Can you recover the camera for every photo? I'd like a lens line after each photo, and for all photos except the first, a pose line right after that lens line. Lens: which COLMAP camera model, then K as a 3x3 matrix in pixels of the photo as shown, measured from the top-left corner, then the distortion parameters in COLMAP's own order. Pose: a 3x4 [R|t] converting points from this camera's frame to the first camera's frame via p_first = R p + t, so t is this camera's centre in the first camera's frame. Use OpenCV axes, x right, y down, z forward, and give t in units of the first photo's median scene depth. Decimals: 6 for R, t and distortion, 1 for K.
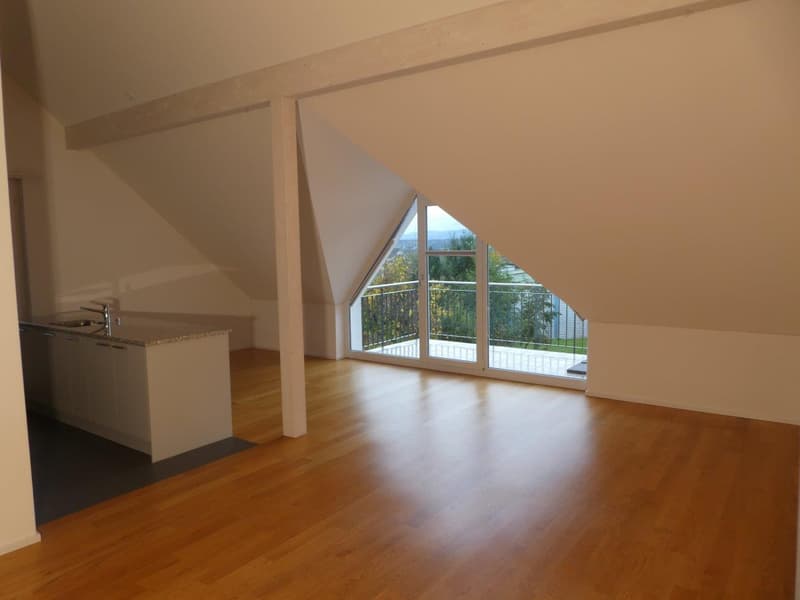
lens RADIAL K [[577.8, 0, 400.0], [0, 577.8, 300.0], [0, 0, 1]] dist [-0.006516, -0.002116]
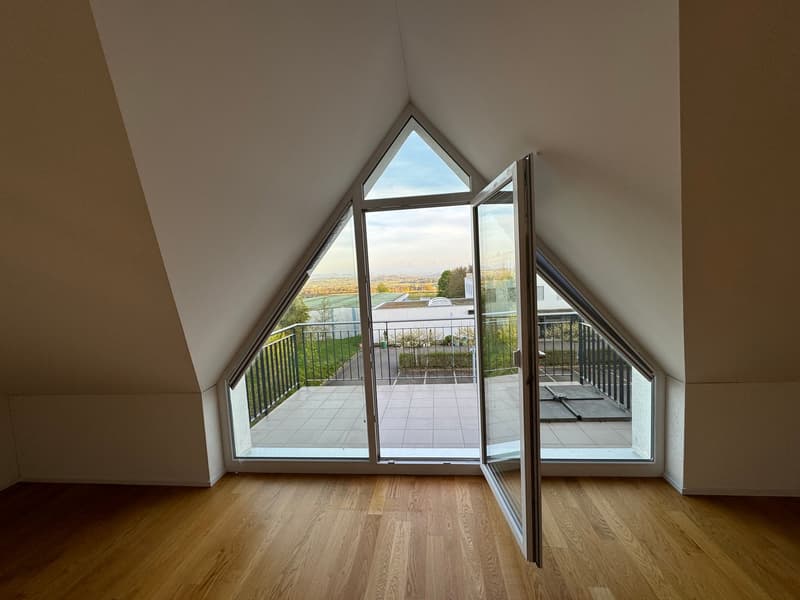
lens RADIAL K [[327.6, 0, 398.9], [0, 327.6, 309.0], [0, 0, 1]] dist [-0.001207, -0.000106]
pose [[0.875867, -0.070167, 0.477424, -0.089939], [0.089823, 0.995787, -0.018436, -0.050085], [-0.474119, 0.059031, 0.878479, 0.618565]]
